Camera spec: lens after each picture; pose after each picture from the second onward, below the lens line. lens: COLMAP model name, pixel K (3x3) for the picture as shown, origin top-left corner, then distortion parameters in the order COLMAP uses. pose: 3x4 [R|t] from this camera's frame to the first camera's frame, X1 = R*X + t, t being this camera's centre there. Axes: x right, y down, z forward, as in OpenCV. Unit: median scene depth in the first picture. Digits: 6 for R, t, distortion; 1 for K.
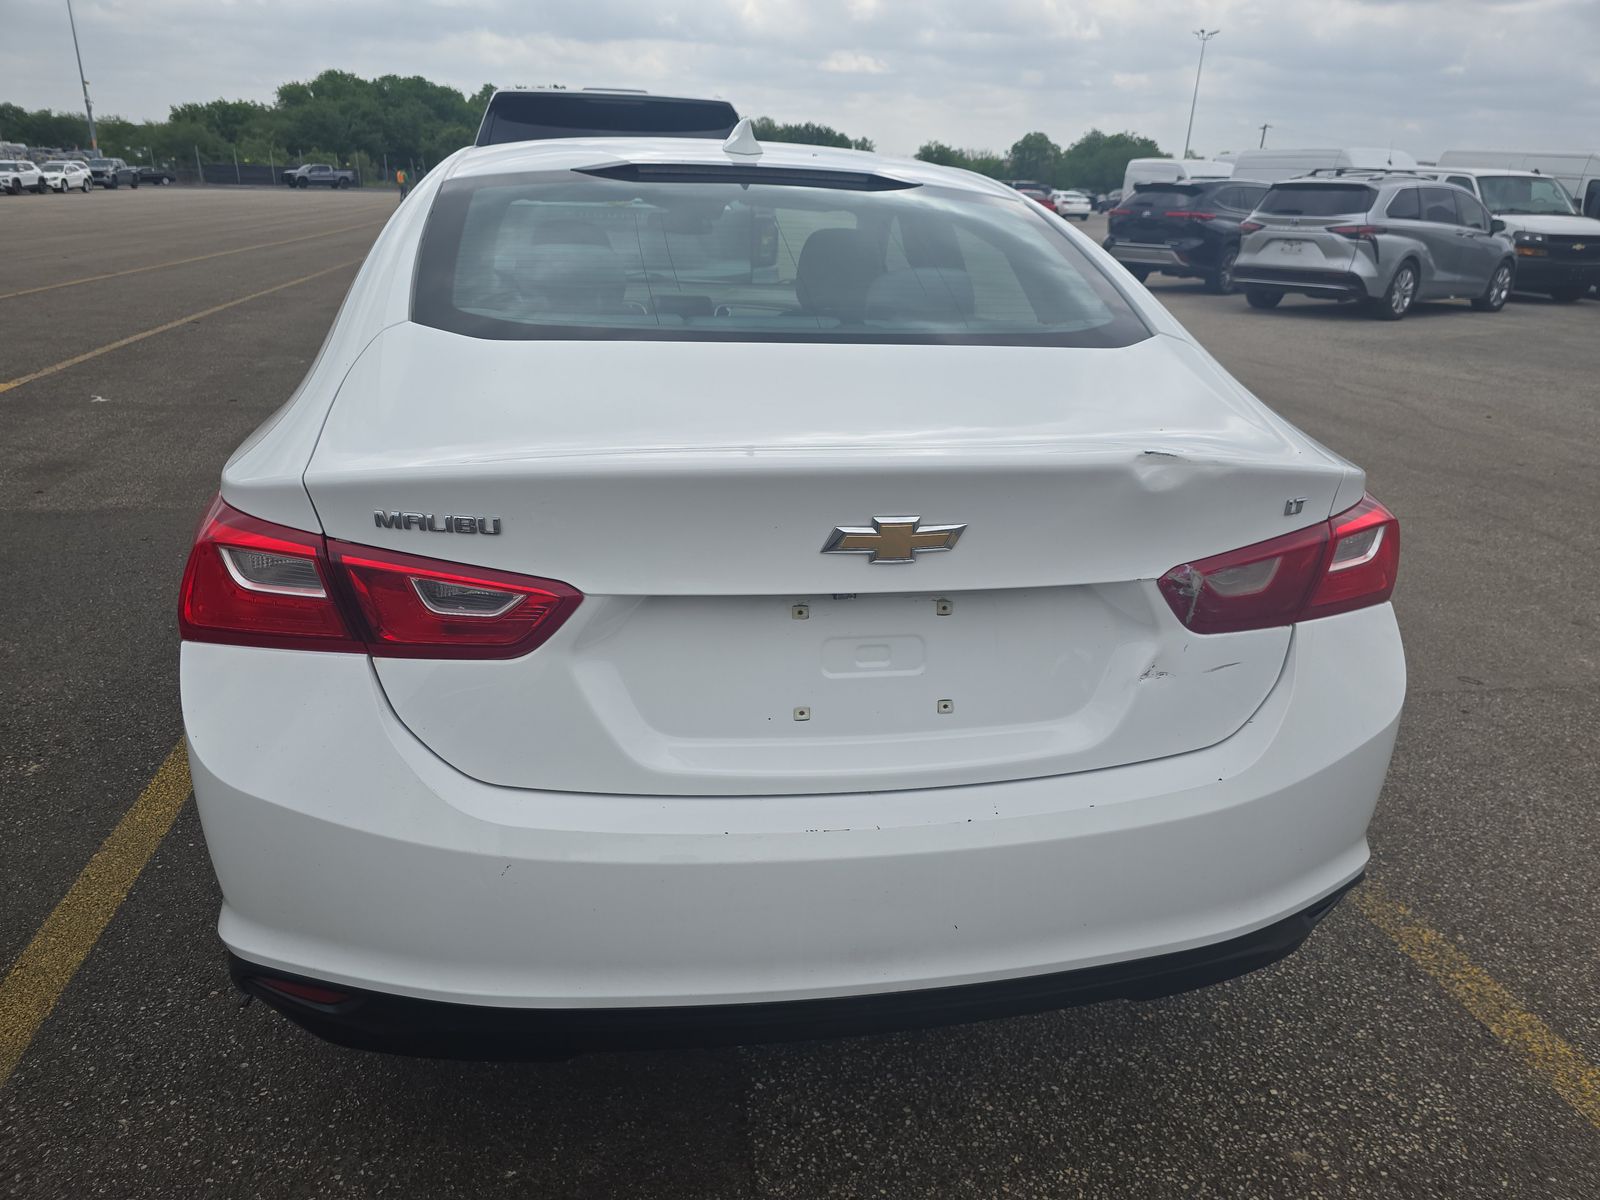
lens RADIAL K [[1084.3, 0, 806.6], [0, 1084.3, 601.6], [0, 0, 1]] dist [0.045543, -0.047802]
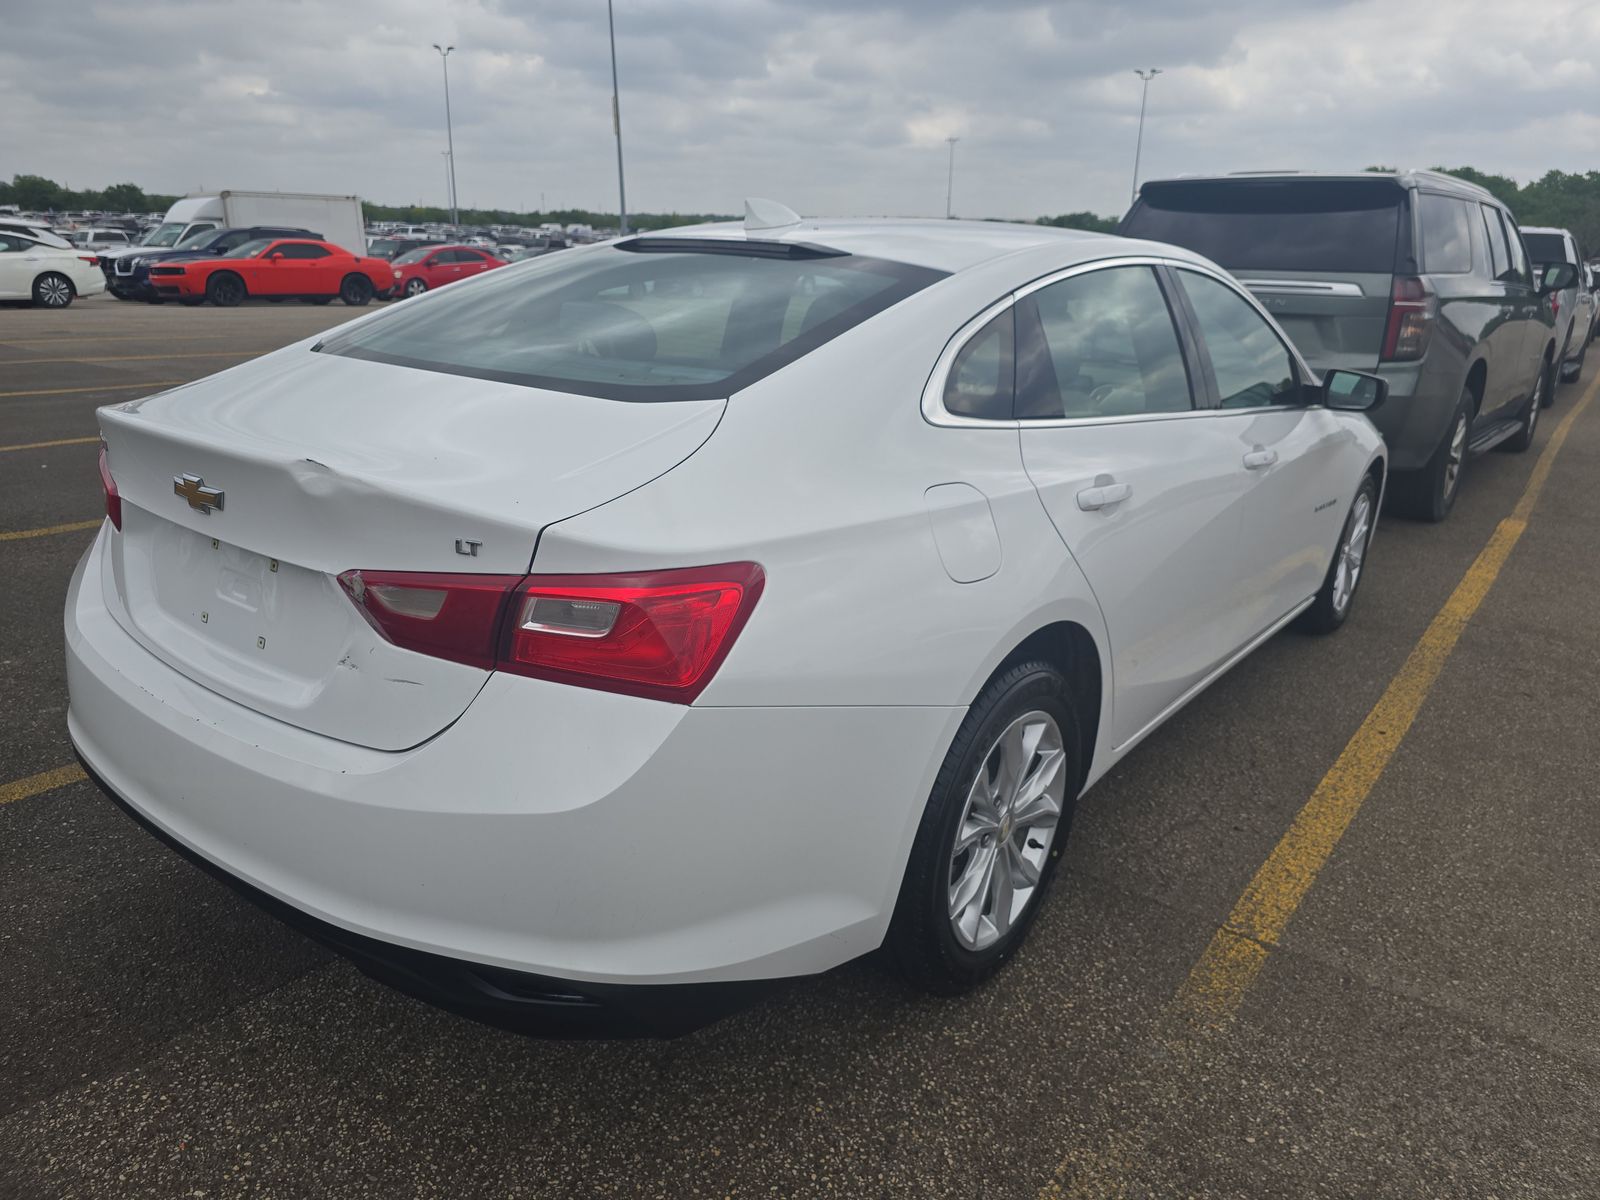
lens RADIAL K [[1084.3, 0, 806.6], [0, 1084.3, 601.6], [0, 0, 1]] dist [0.045543, -0.047802]
pose [[0.667279, 0.217302, -0.712404, 1.074022], [-0.271325, 0.961689, 0.039202, -0.126574], [0.693629, 0.167135, 0.700674, 0.400001]]
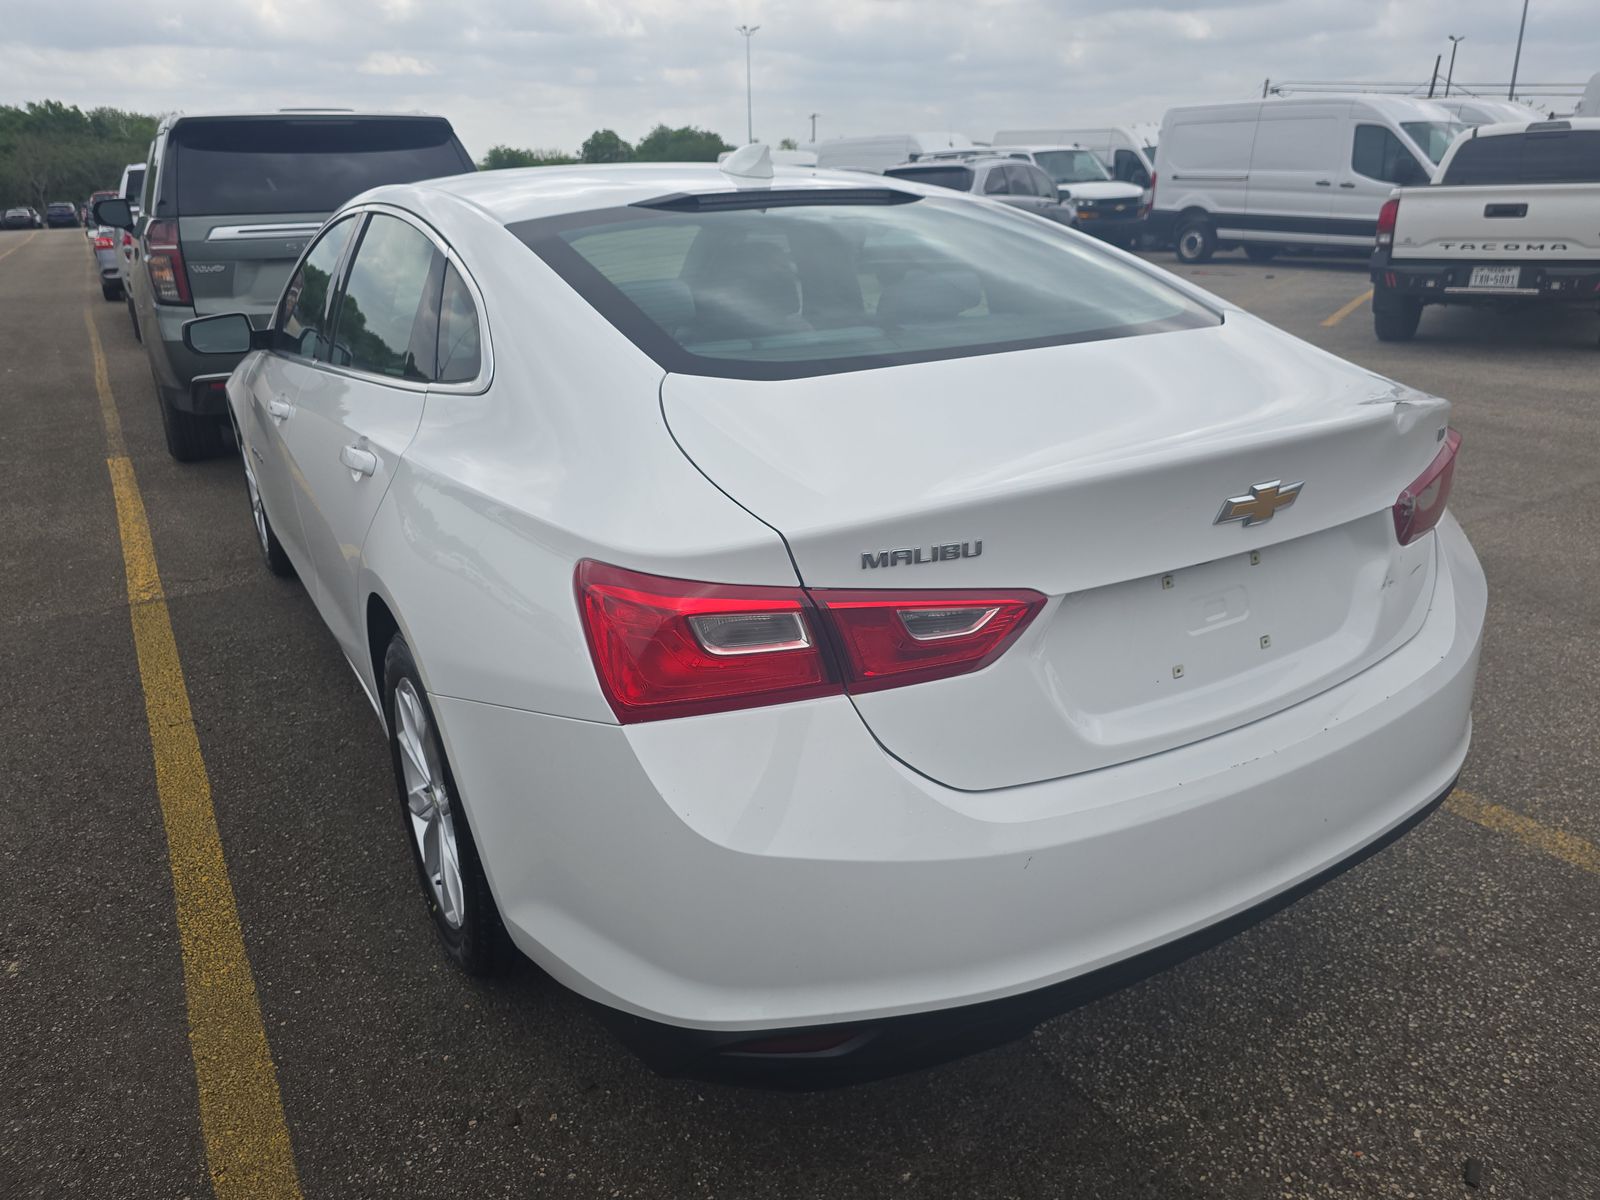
lens RADIAL K [[1084.3, 0, 806.6], [0, 1084.3, 601.6], [0, 0, 1]] dist [0.045543, -0.047802]
pose [[0.931763, -0.182180, 0.314050, -0.509821], [0.181550, 0.982876, 0.031518, -0.052775], [-0.314414, 0.027649, 0.948883, 0.029344]]
